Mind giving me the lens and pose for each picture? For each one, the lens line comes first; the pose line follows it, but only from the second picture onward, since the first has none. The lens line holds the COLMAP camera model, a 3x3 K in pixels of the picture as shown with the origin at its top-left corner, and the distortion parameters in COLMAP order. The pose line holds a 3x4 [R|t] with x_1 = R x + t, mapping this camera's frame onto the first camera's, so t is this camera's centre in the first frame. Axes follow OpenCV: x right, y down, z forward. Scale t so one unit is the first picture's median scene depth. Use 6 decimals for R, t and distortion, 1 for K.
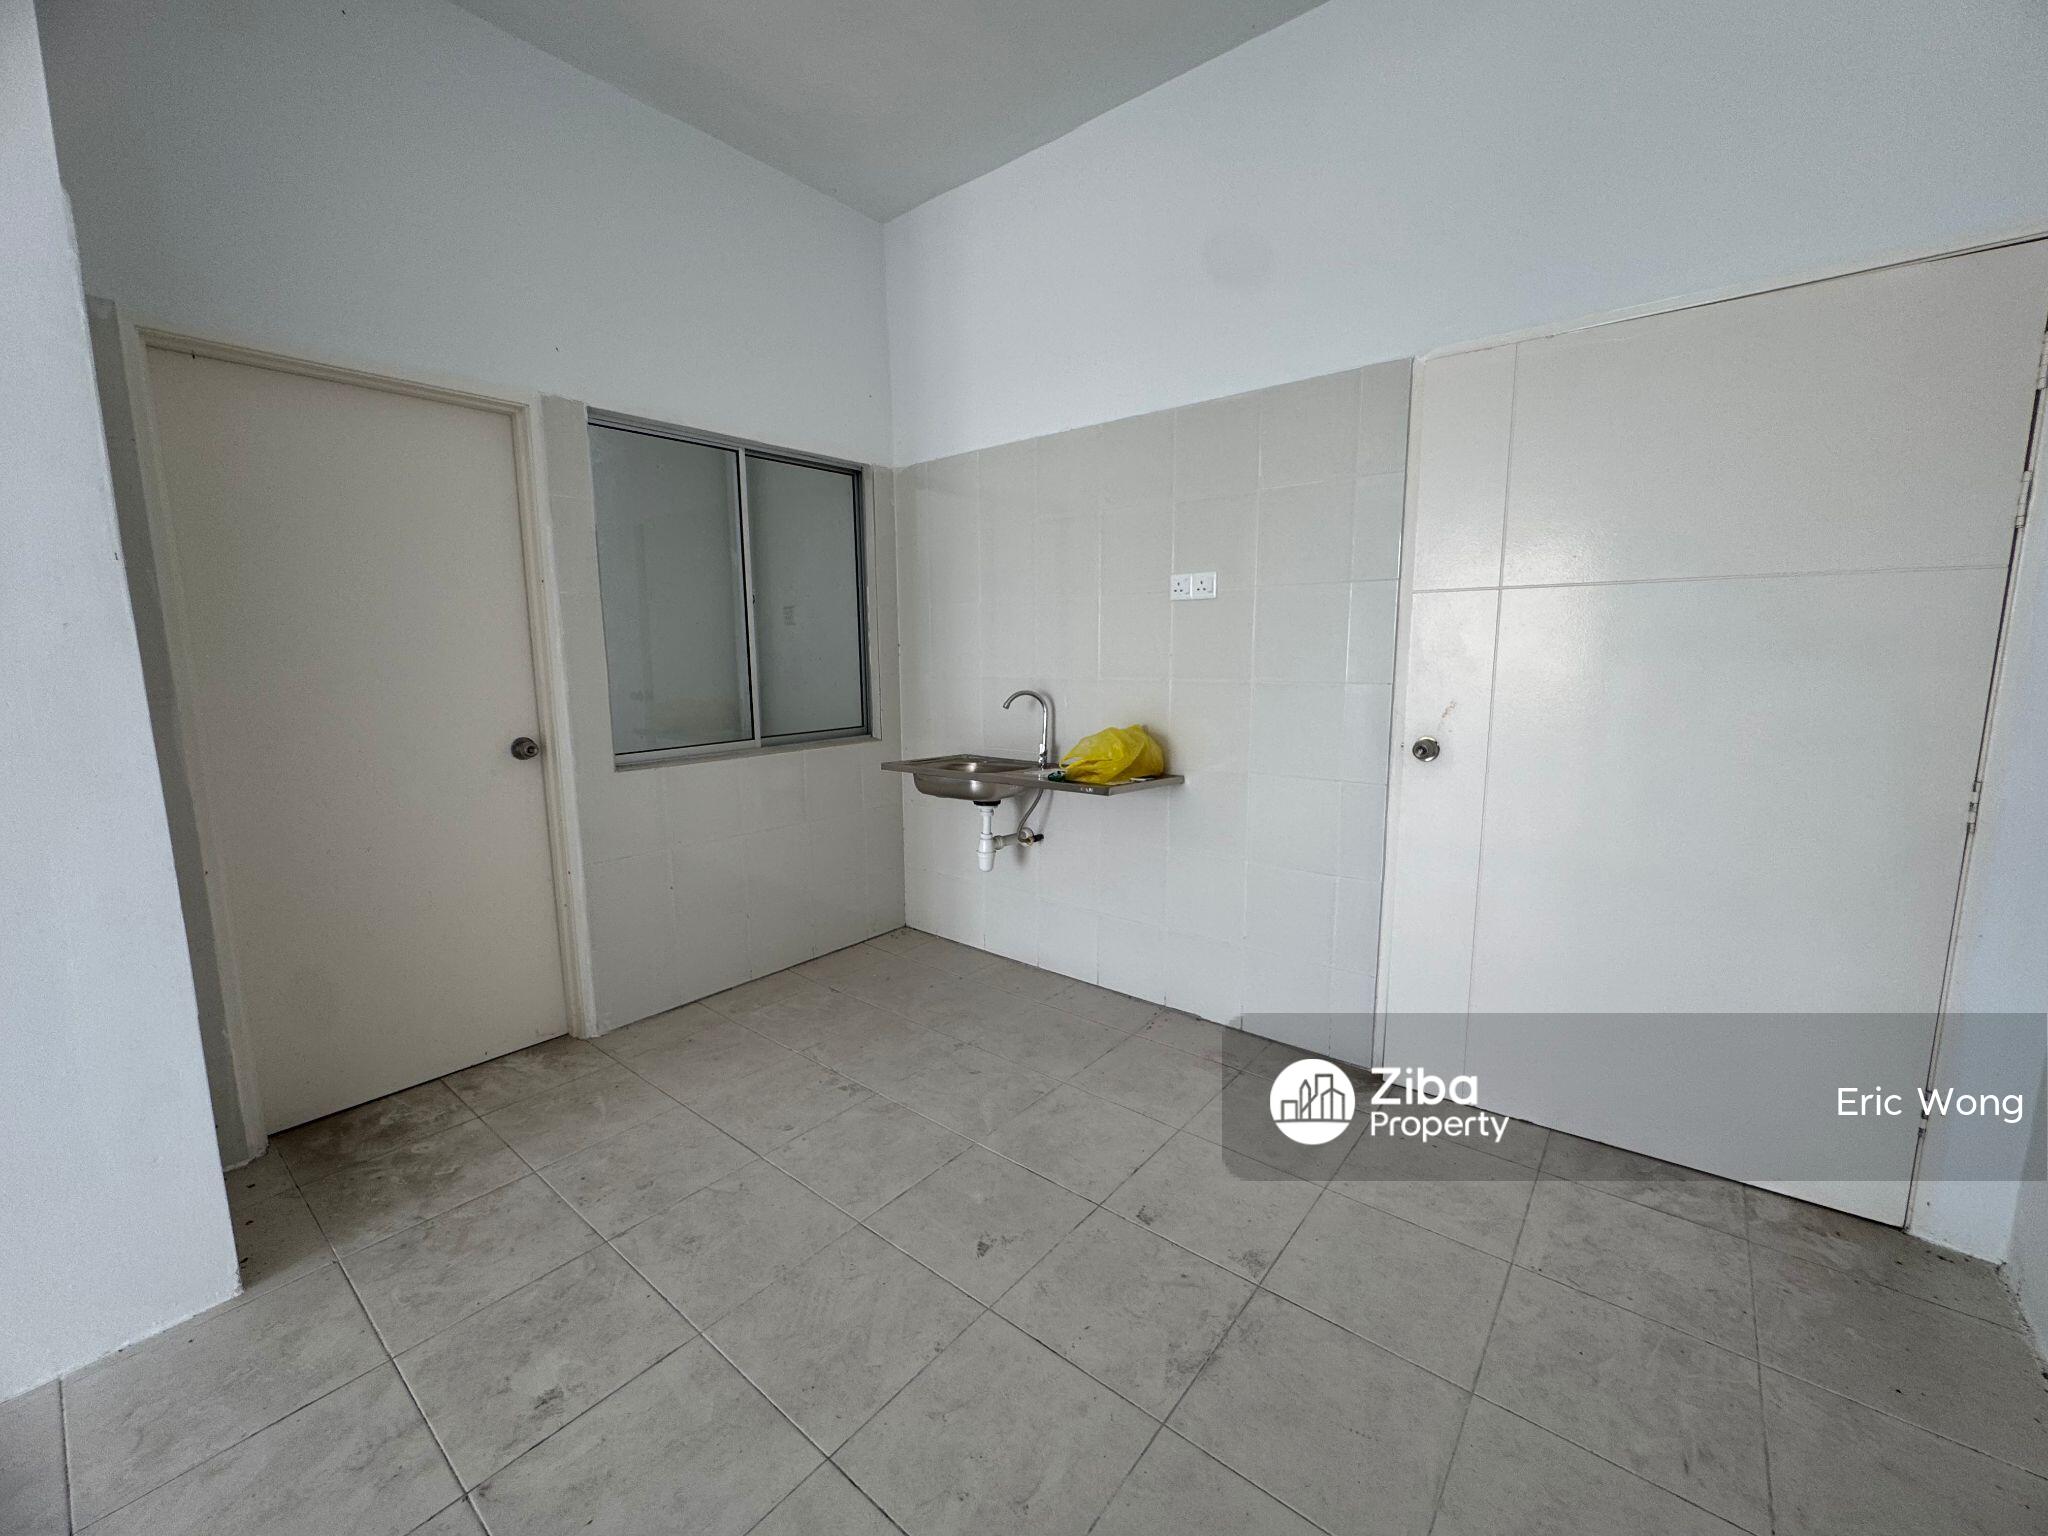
lens RADIAL K [[823.1, 0, 1019.5], [0, 823.1, 760.0], [0, 0, 1]] dist [0.000623, -0.000733]
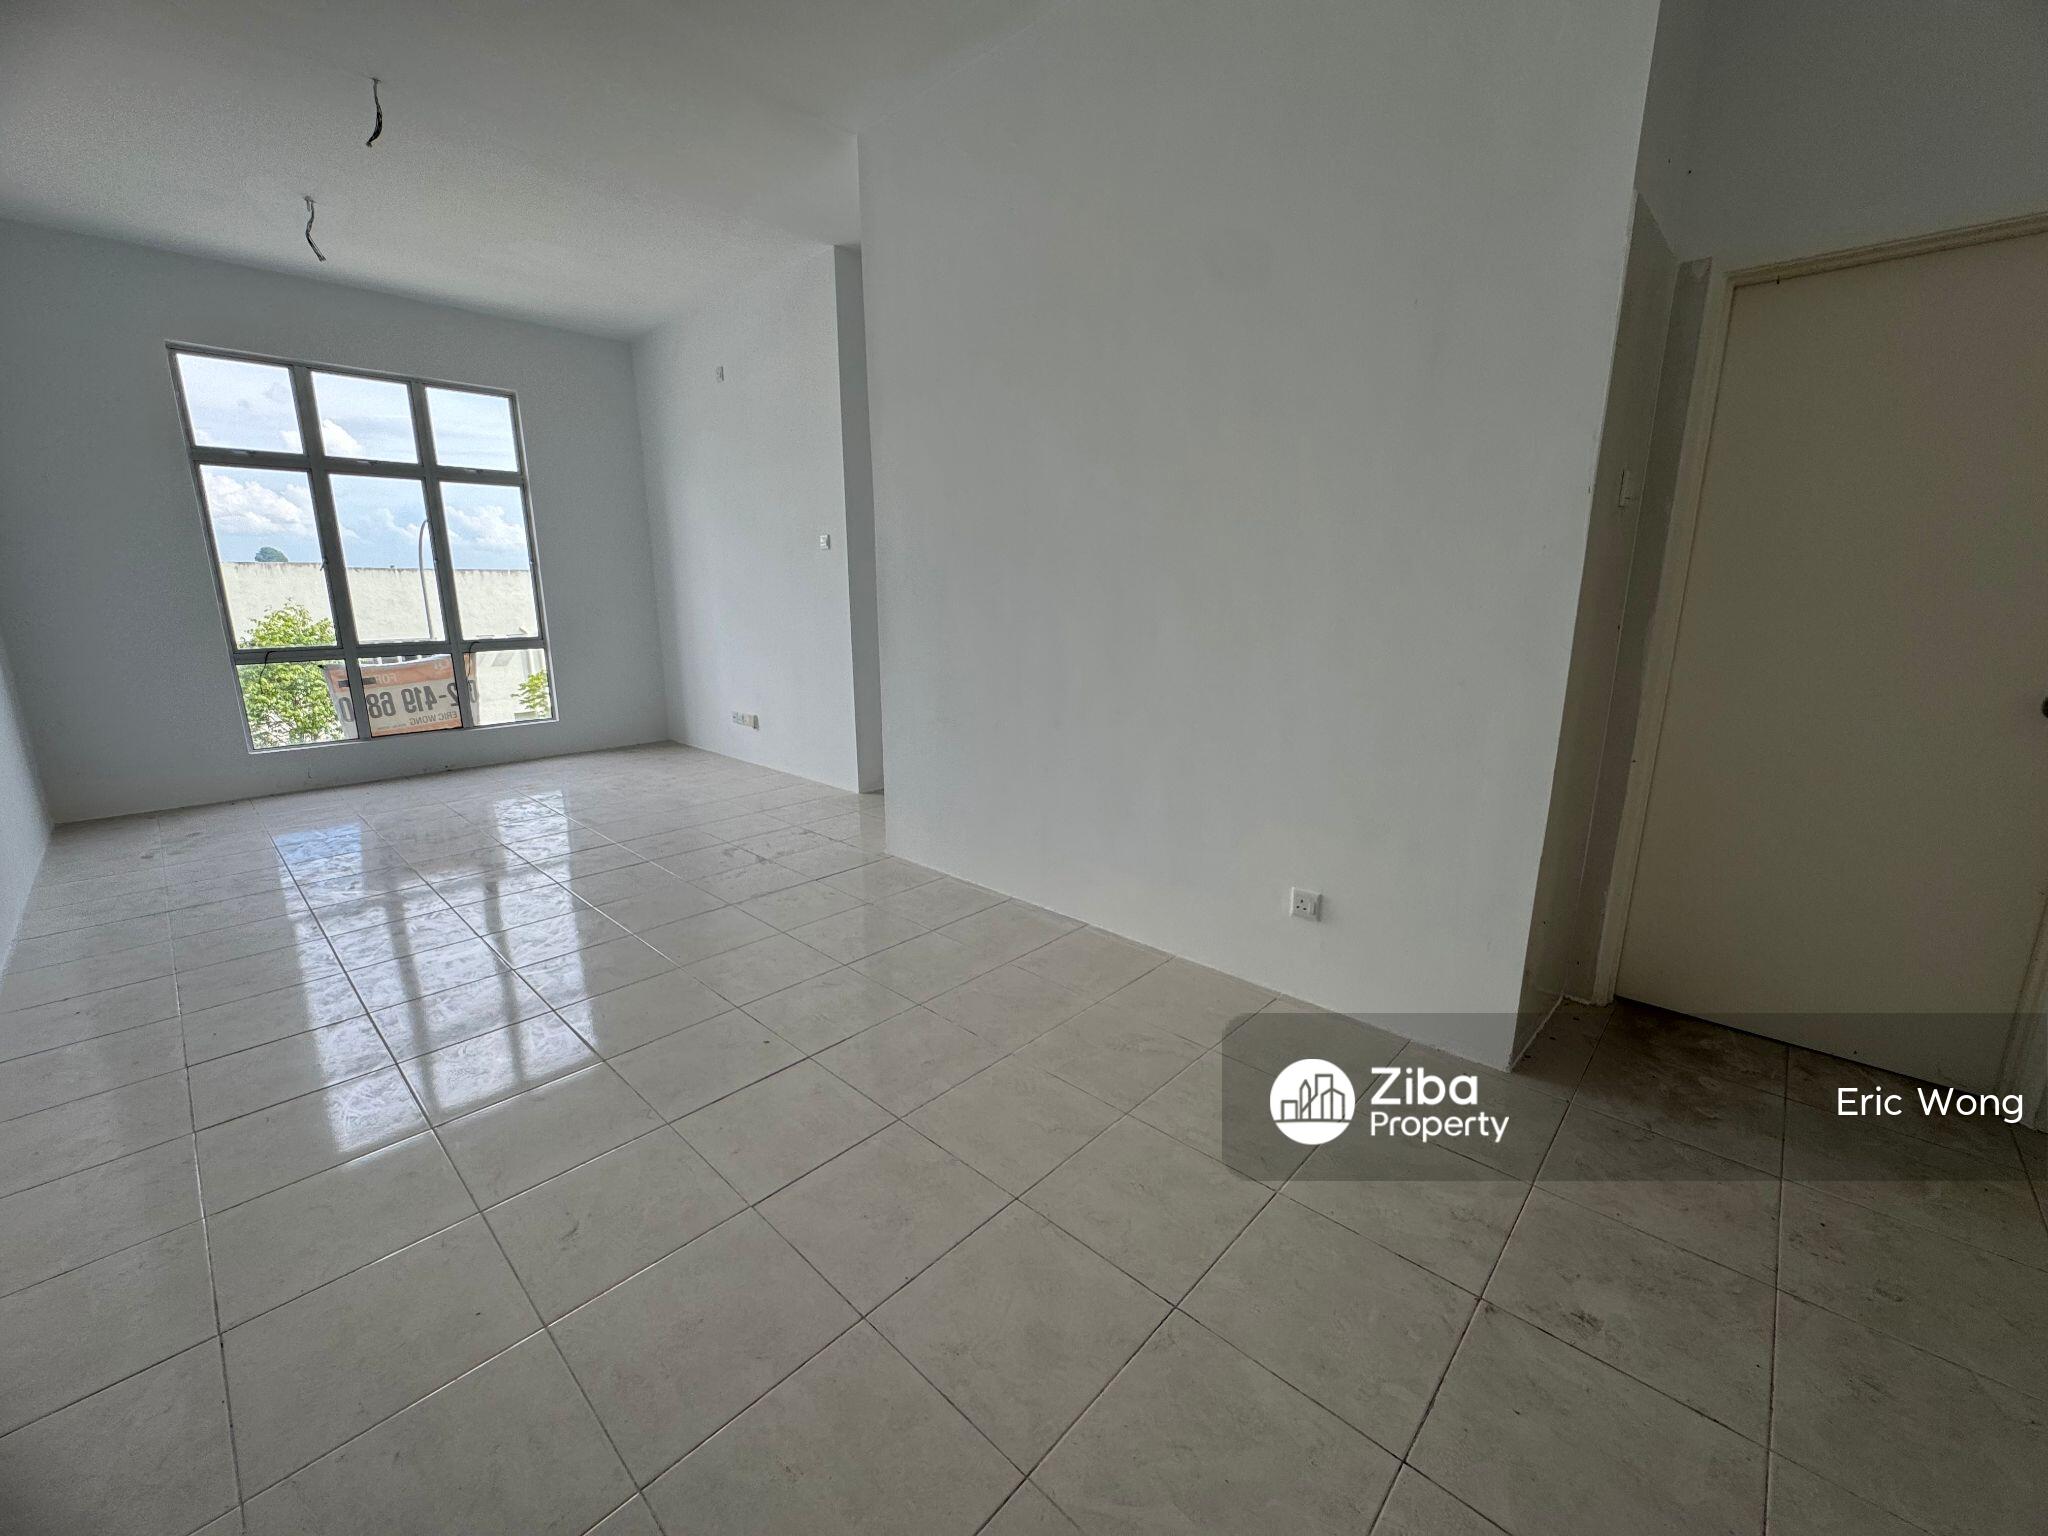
lens RADIAL K [[823.1, 0, 1025.5], [0, 823.1, 765.4], [0, 0, 1]] dist [0.000623, -0.000733]
pose [[-0.071207, 0.217293, -0.973506, 0.232068], [-0.129538, 0.965703, 0.225027, -0.010553], [0.989014, 0.142129, -0.040617, 0.203058]]
